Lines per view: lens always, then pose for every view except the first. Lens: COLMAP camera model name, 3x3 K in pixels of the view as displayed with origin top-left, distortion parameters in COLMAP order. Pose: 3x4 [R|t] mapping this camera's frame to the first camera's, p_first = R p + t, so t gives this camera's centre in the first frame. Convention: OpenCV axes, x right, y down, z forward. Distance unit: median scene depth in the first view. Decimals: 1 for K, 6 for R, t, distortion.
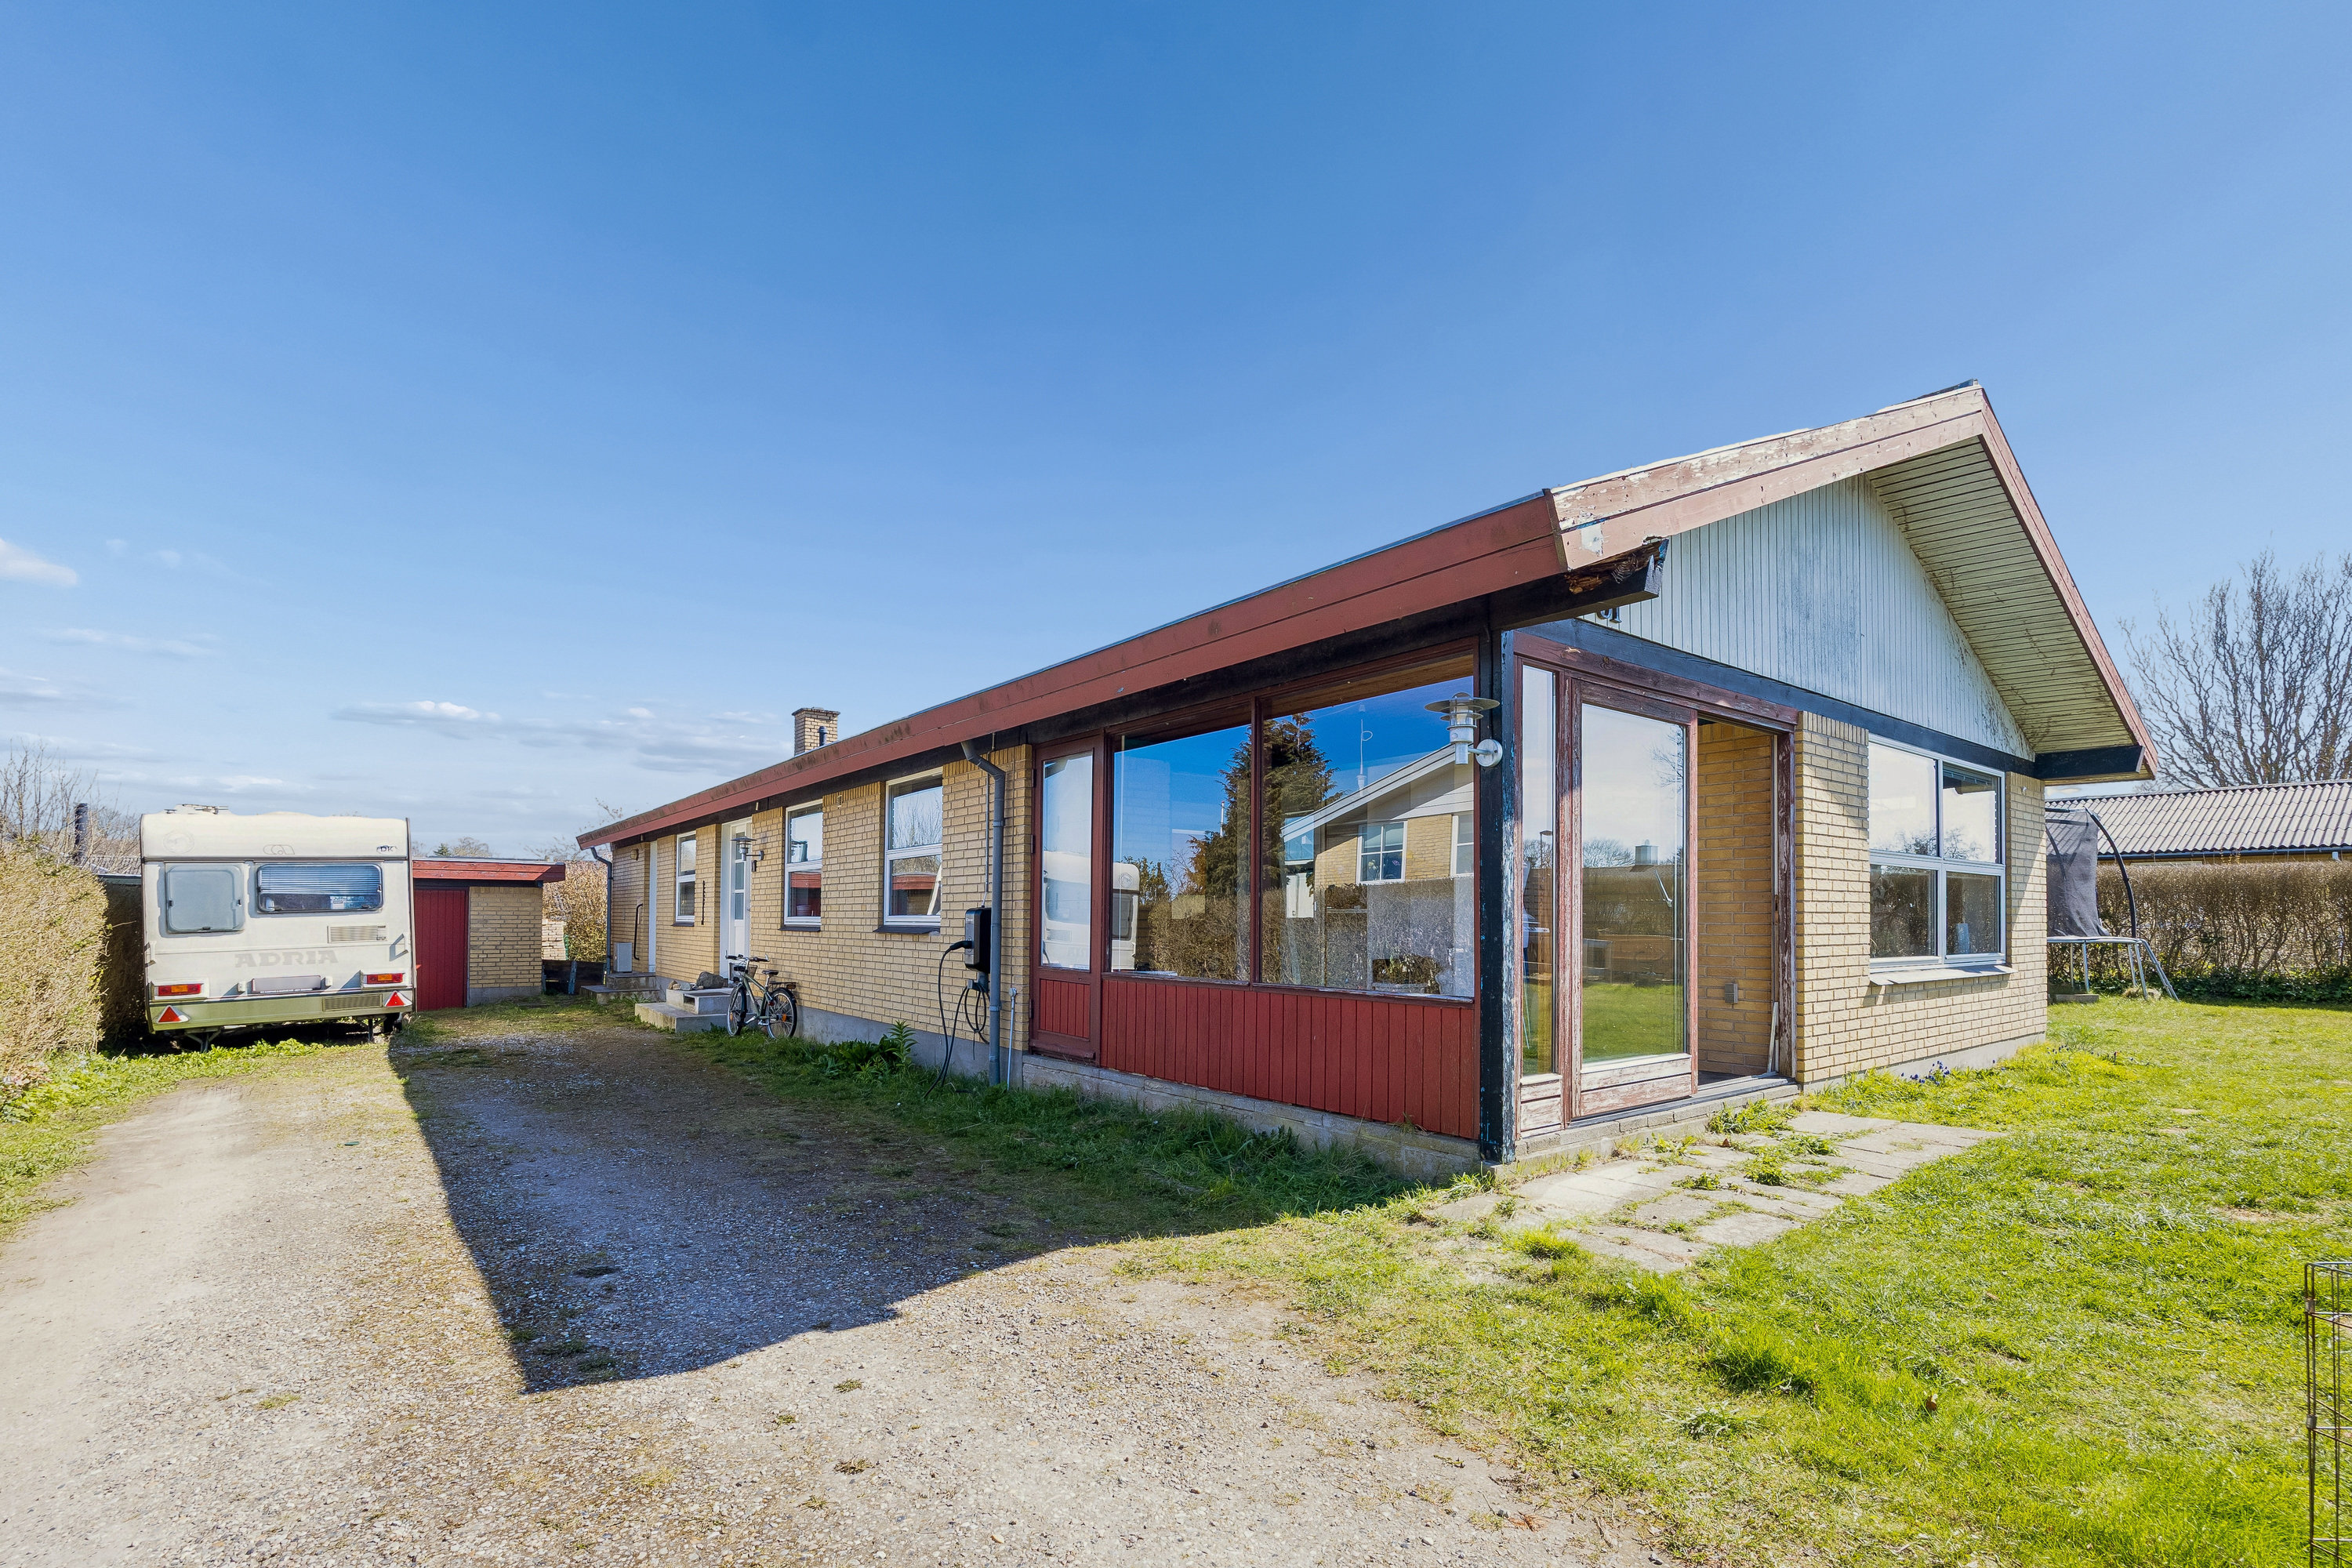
lens RADIAL K [[1041.3, 0, 1153.9], [0, 1041.3, 907.9], [0, 0, 1]] dist [-0.009773, -0.000151]
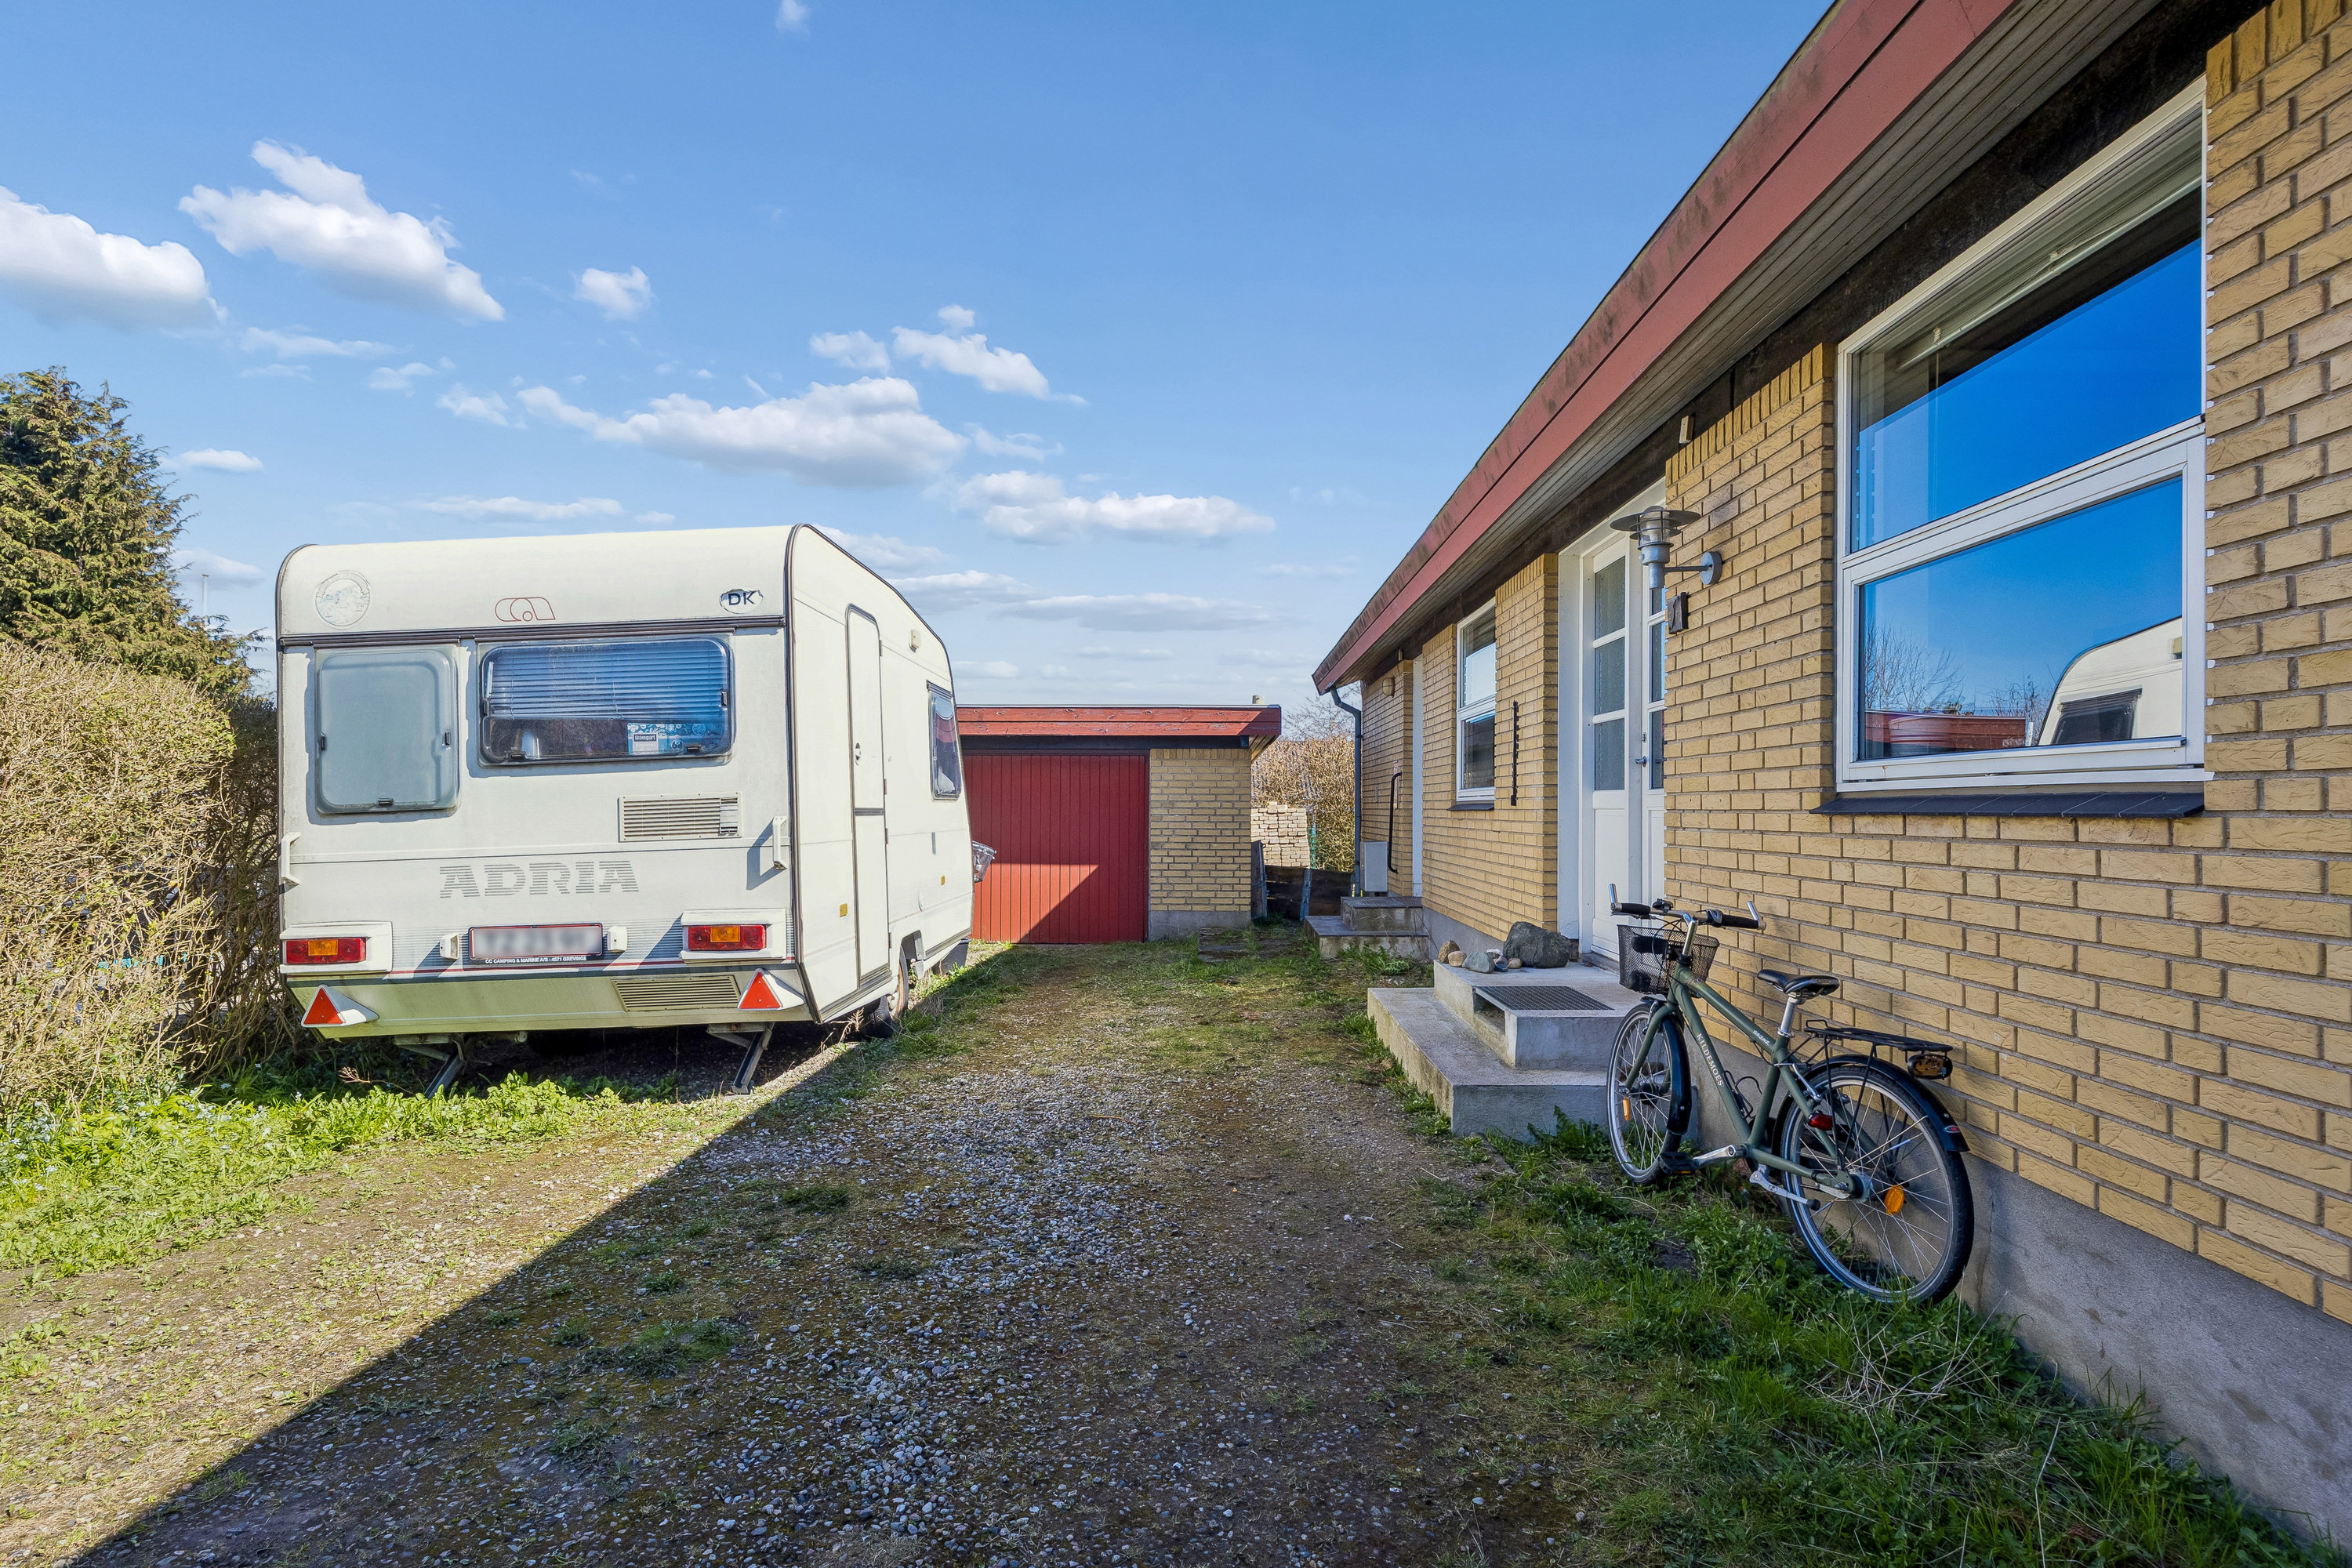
lens RADIAL K [[1157.5, 0, 1176.0], [0, 1157.5, 784.0], [0, 0, 1]] dist [-0.001636, -0.000112]
pose [[0.780682, -0.015127, -0.624745, -0.332943], [0.006300, 0.999847, -0.016337, 0.019237], [0.624896, 0.008818, 0.780658, 0.735337]]
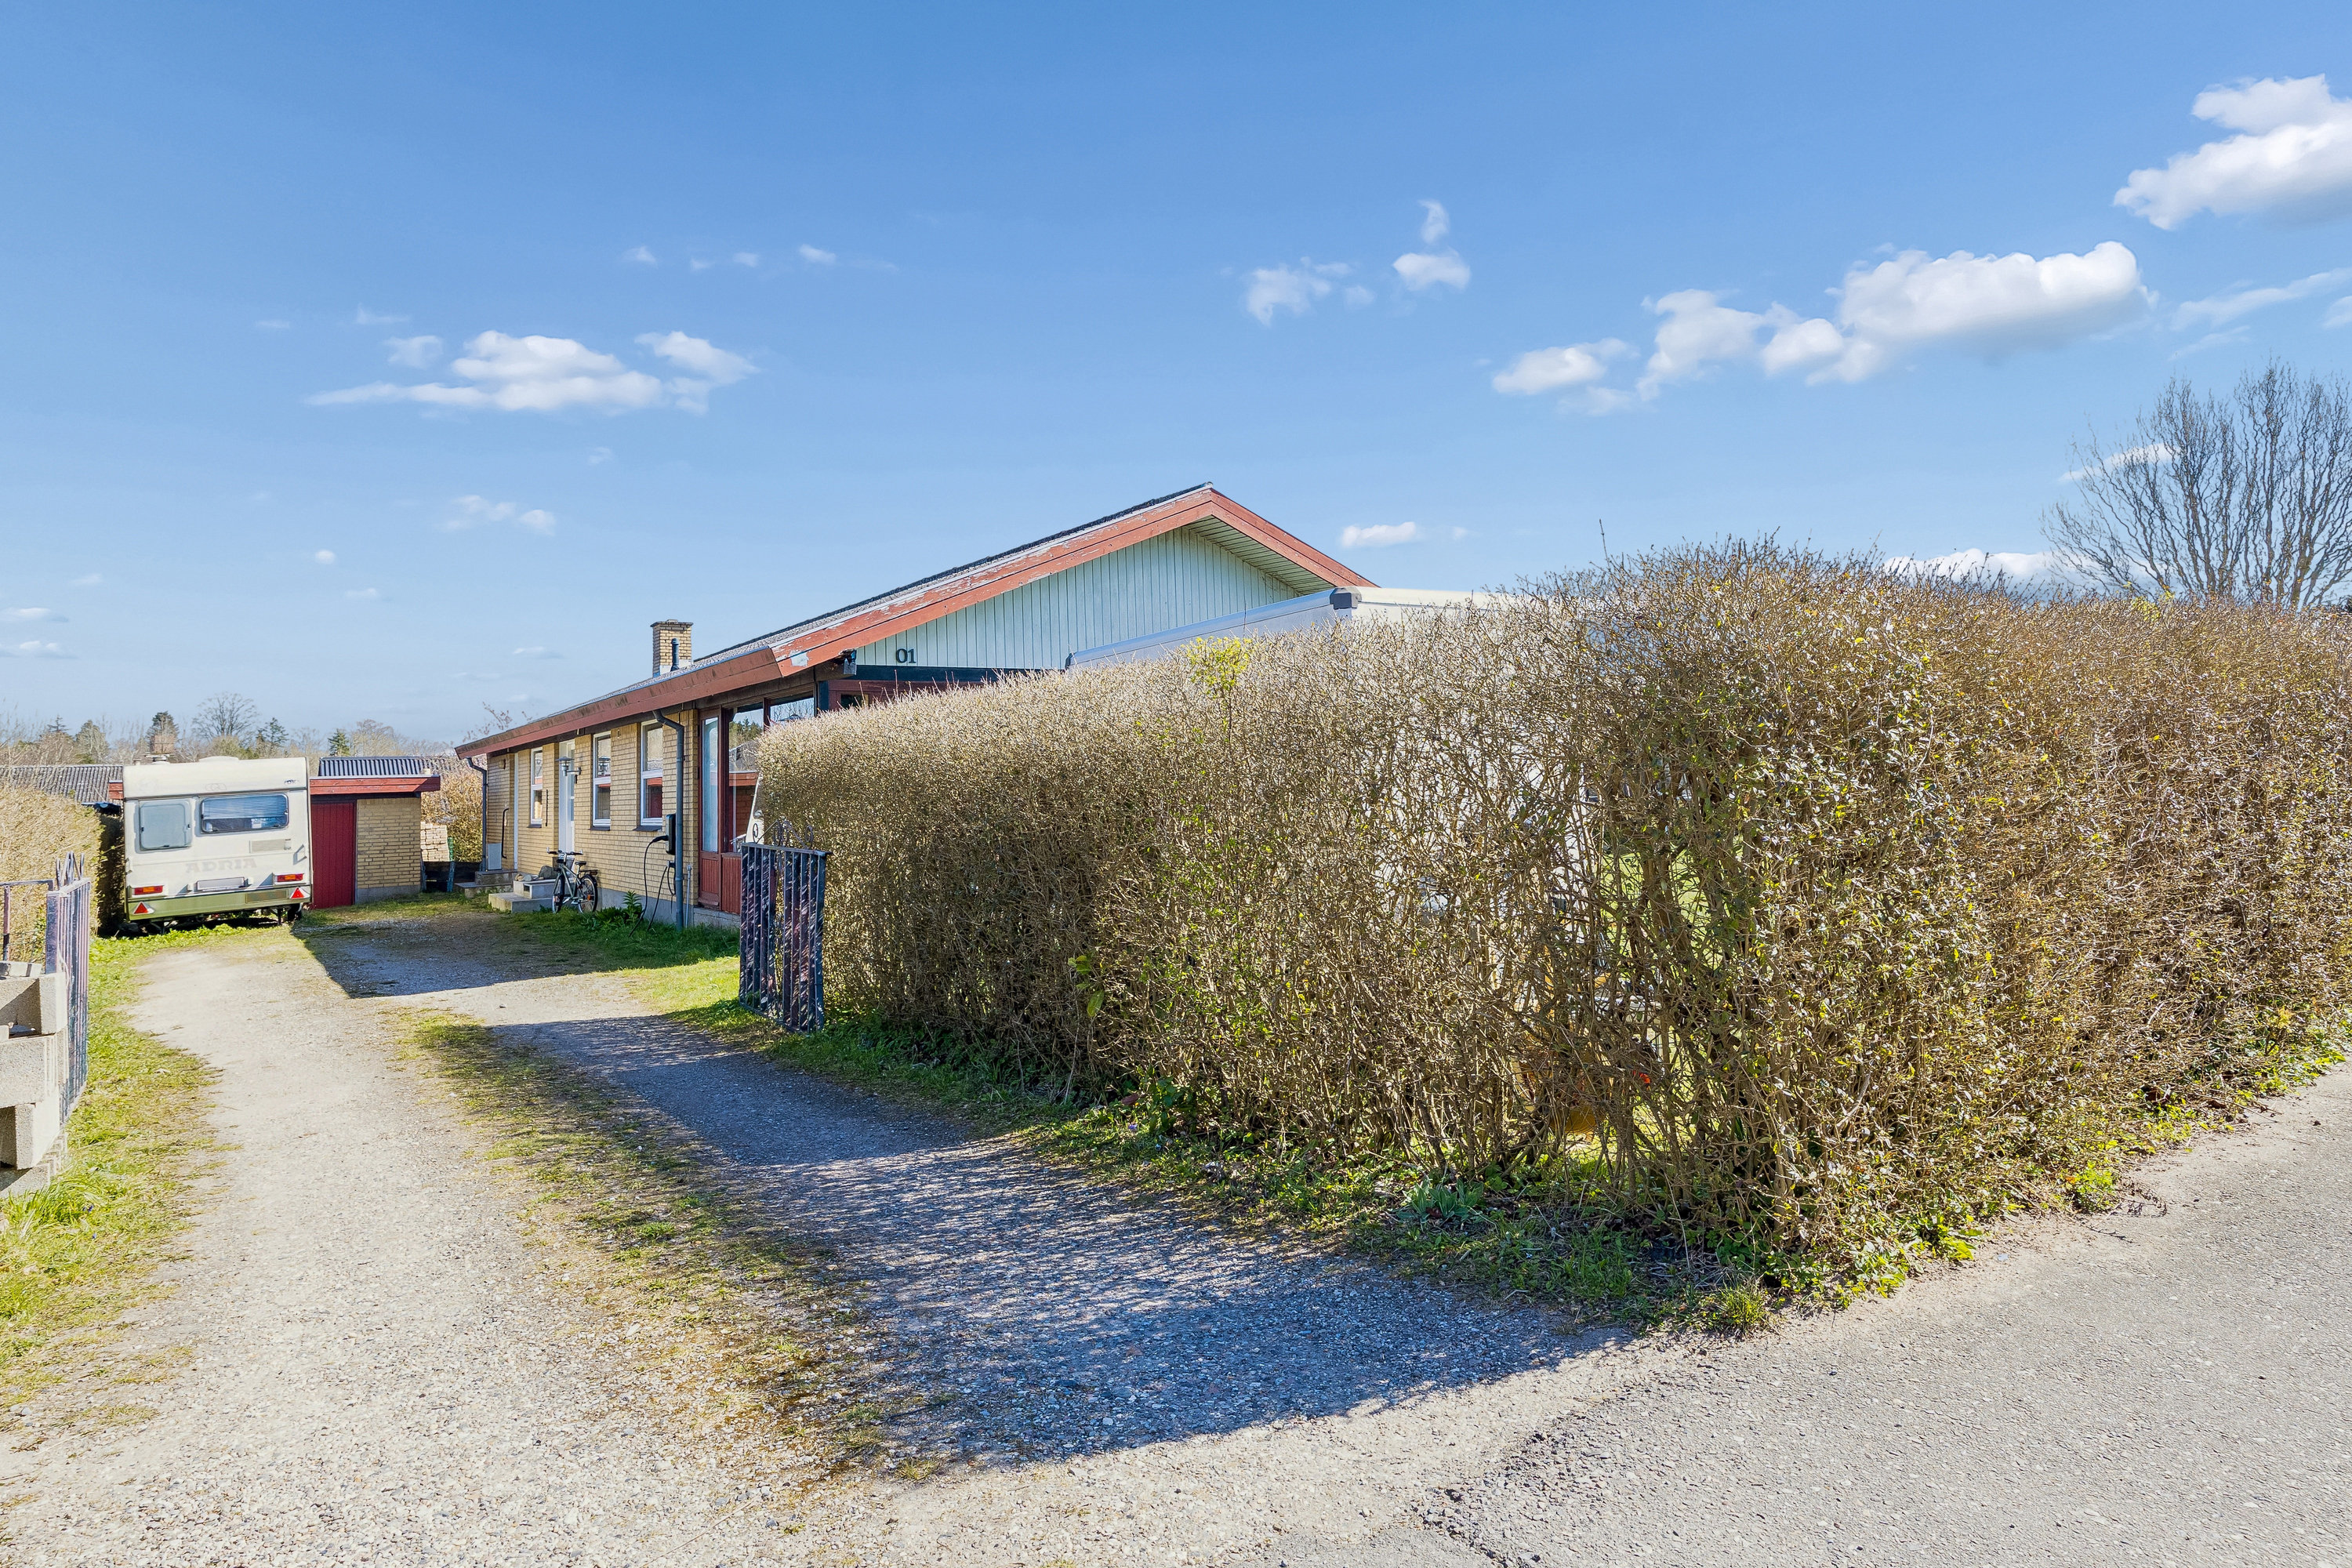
lens RADIAL K [[1287.9, 0, 1170.5], [0, 1287.9, 695.3], [0, 0, 1]] dist [-0.006522, -0.001307]
pose [[0.998776, -0.042065, -0.026002, 0.446849], [0.040436, 0.997361, -0.060297, -0.021574], [0.028469, 0.059172, 0.997842, -0.635703]]
